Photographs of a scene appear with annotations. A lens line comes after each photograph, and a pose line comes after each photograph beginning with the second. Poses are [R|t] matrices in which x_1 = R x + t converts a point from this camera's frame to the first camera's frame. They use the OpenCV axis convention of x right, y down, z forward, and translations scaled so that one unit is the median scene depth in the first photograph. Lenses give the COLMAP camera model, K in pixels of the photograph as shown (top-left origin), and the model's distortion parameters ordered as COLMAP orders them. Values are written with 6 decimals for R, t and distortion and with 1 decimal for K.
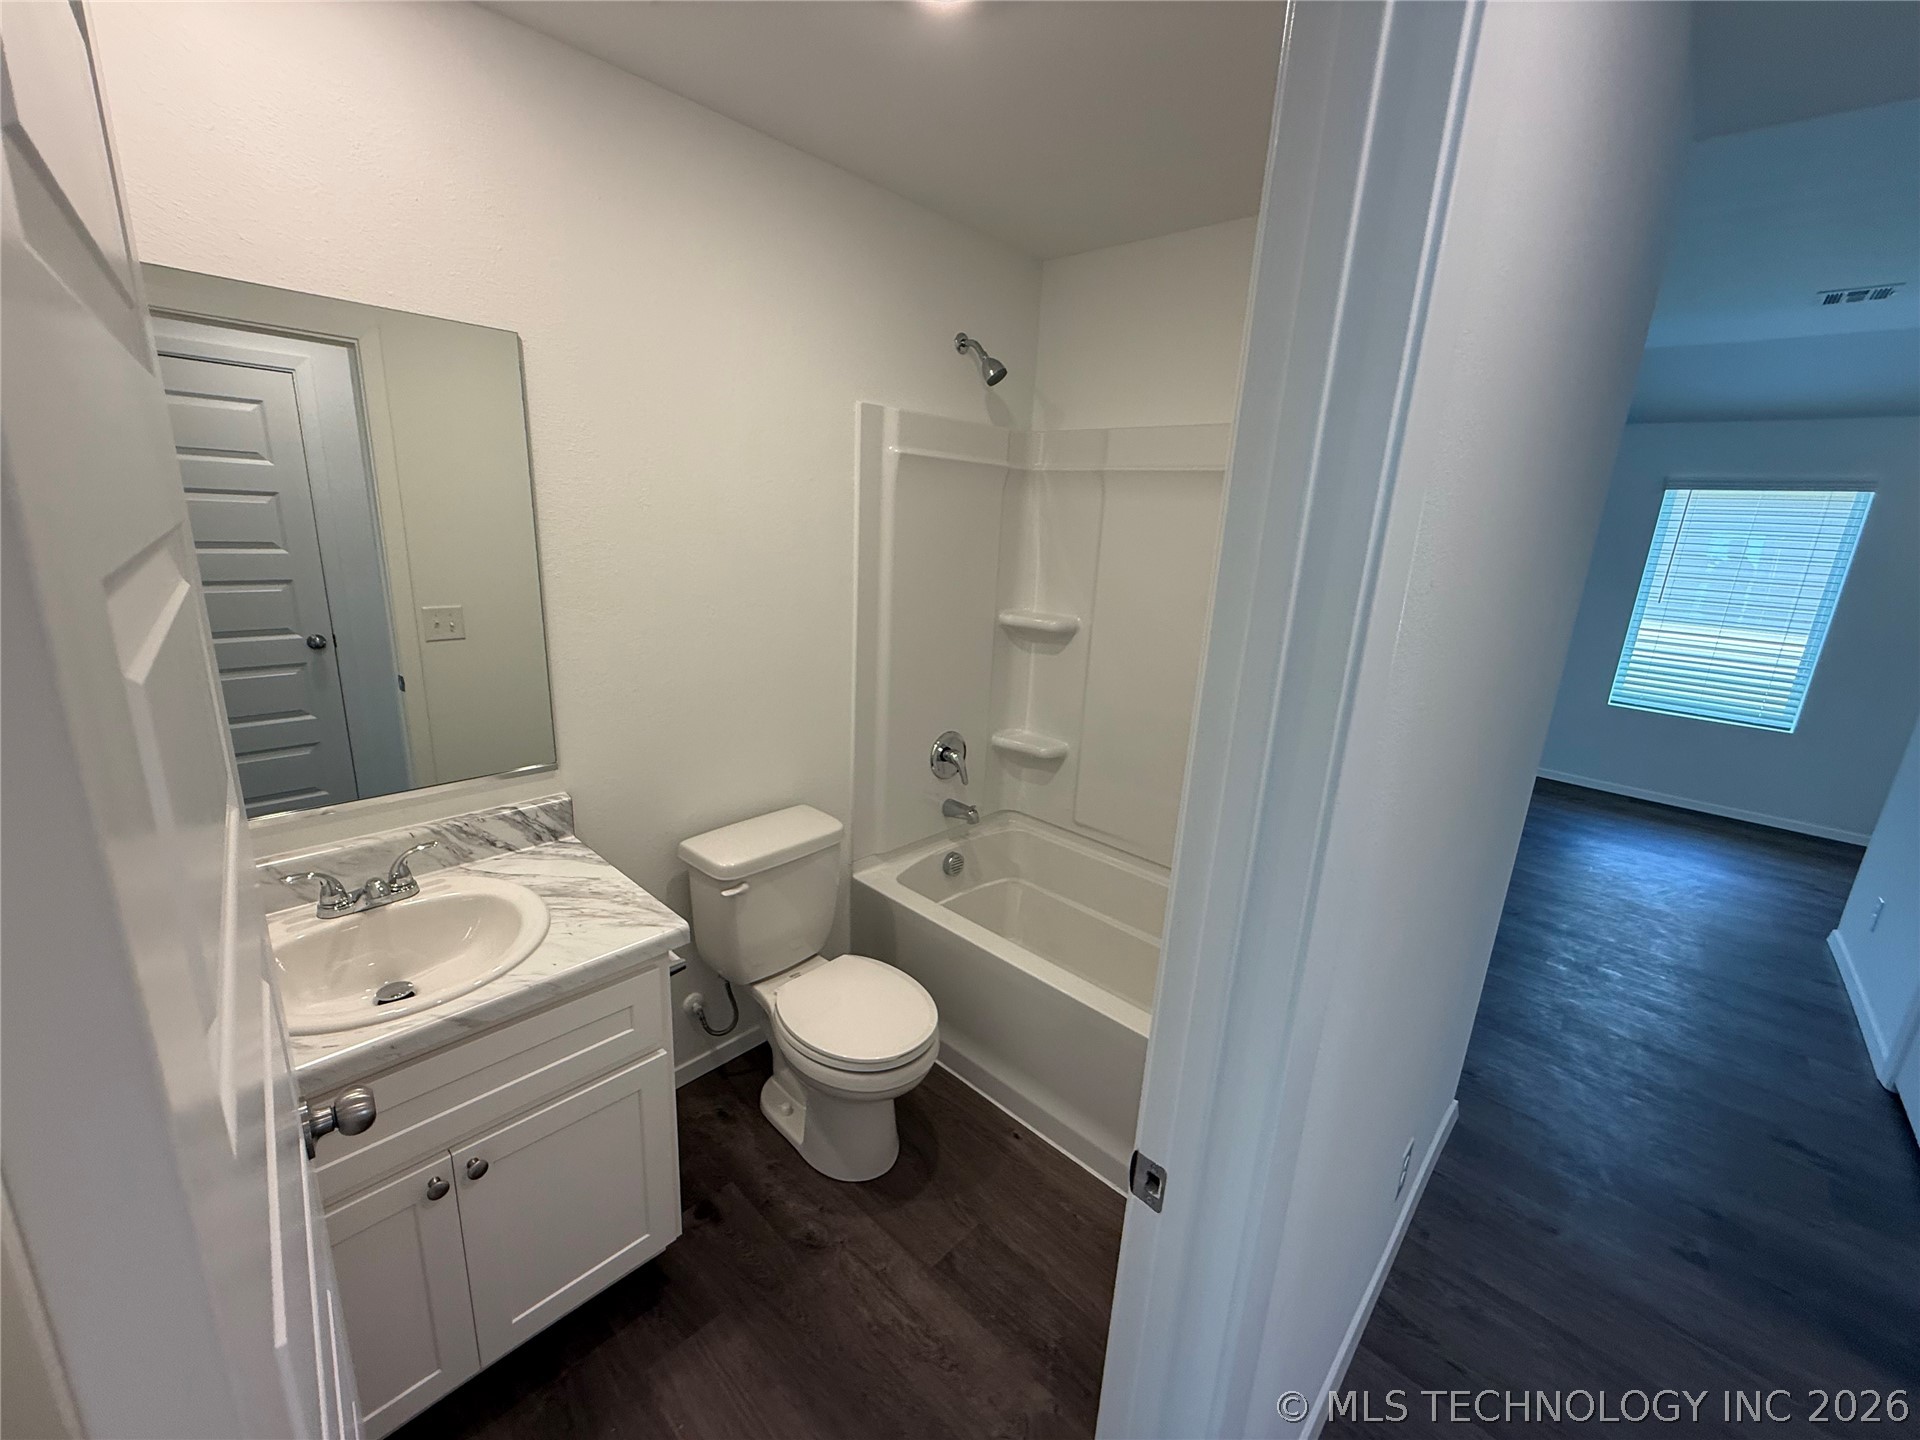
lens RADIAL K [[768.2, 0, 960.0], [0, 768.2, 717.1], [0, 0, 1]] dist [0.000341, 0.000277]
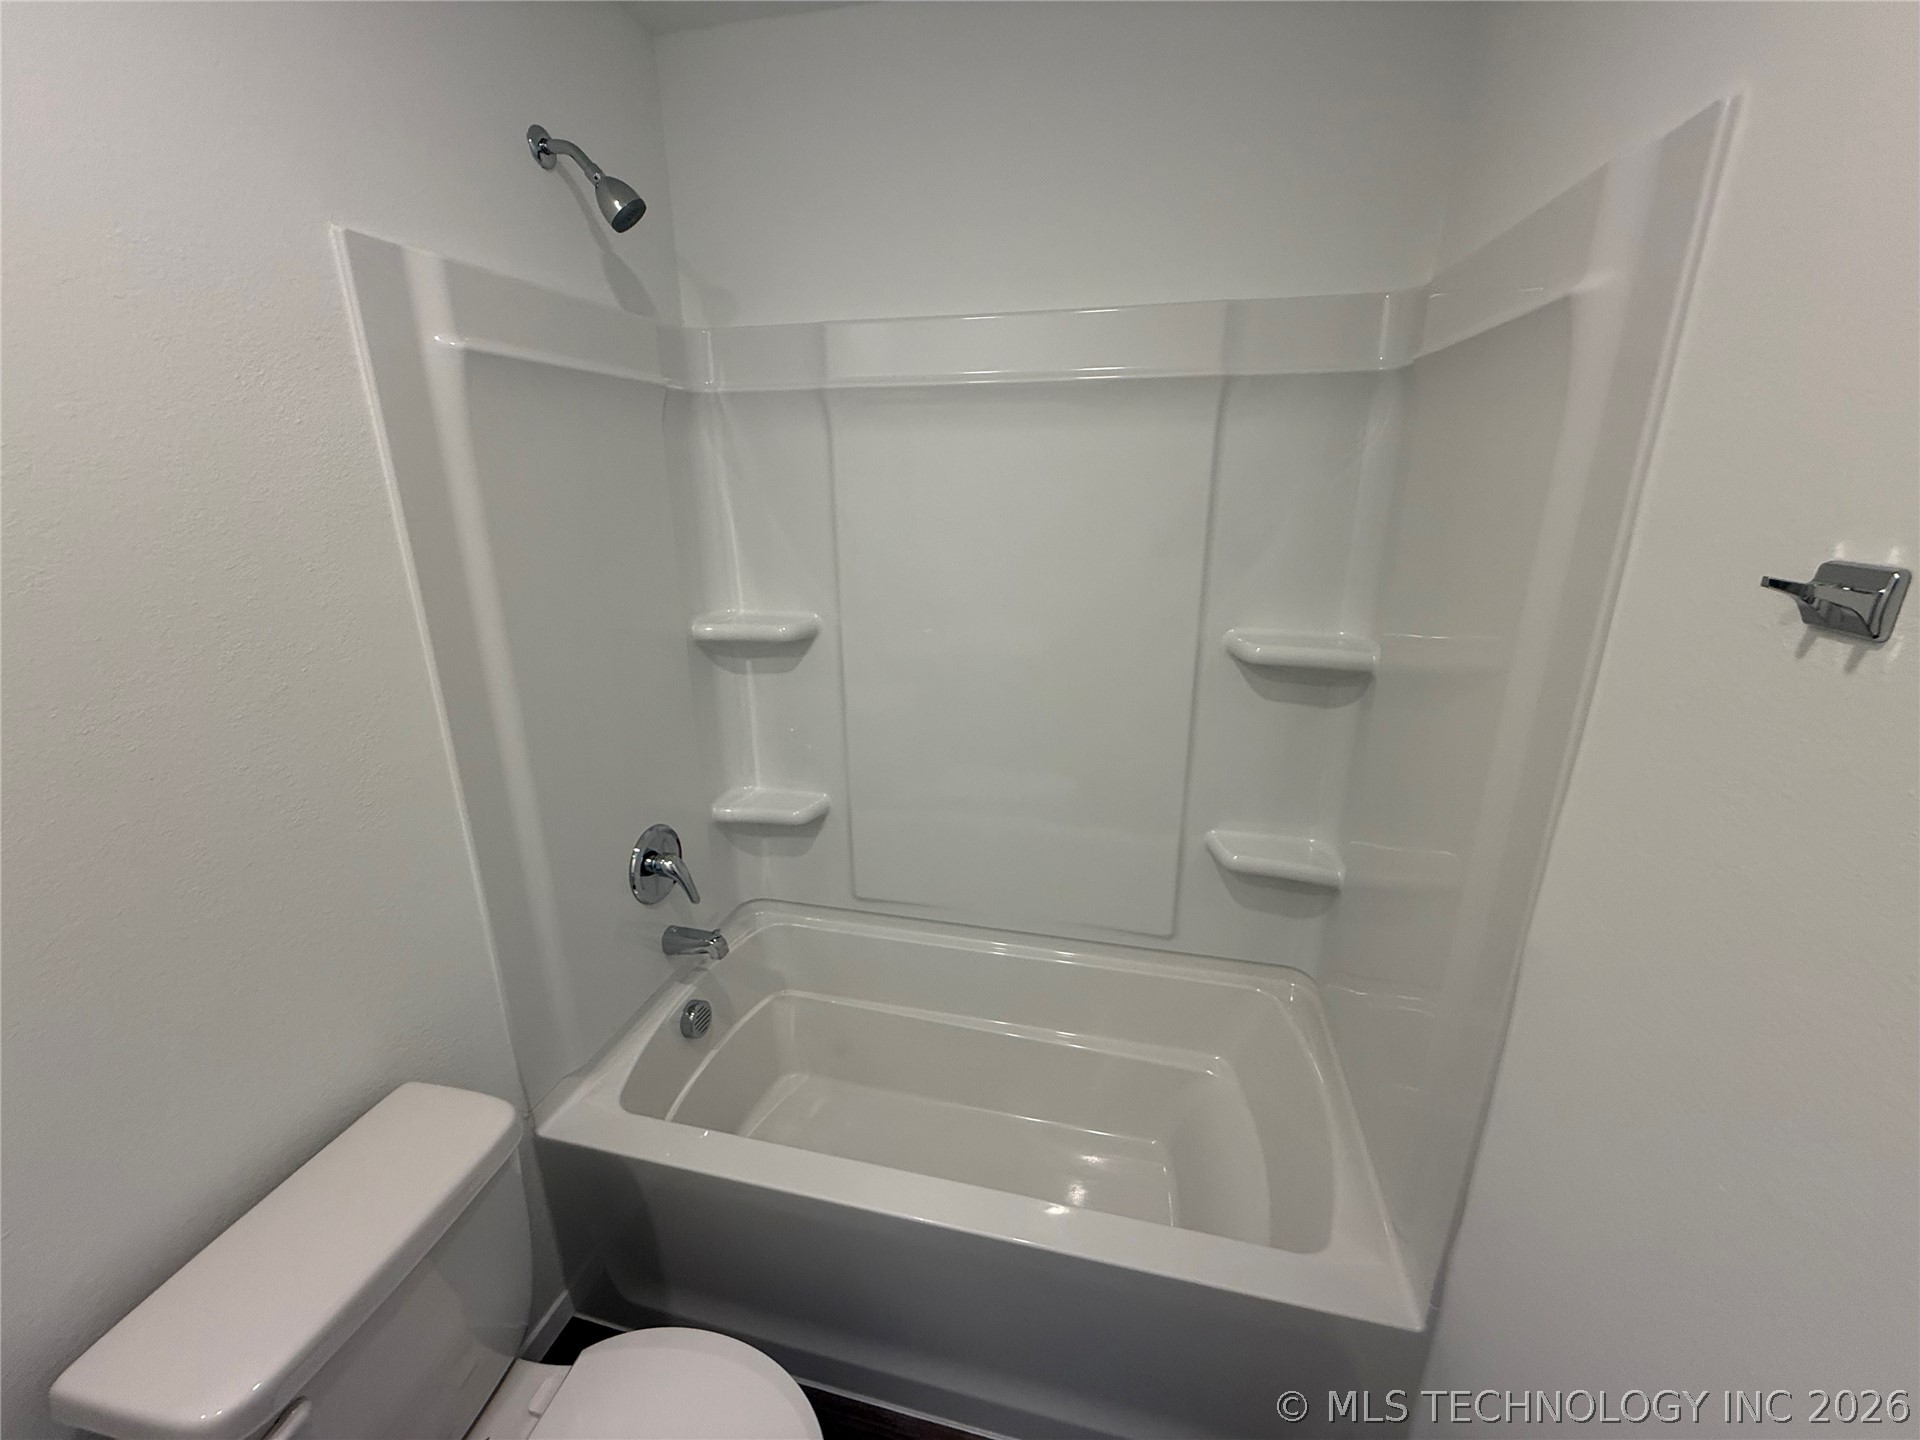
lens RADIAL K [[768.2, 0, 960.0], [0, 768.2, 717.1], [0, 0, 1]] dist [0.000341, 0.000277]
pose [[0.870424, -0.198584, 0.450473, -0.058406], [0.170502, 0.980004, 0.102568, -0.090201], [-0.461834, -0.012471, 0.886879, 0.344888]]
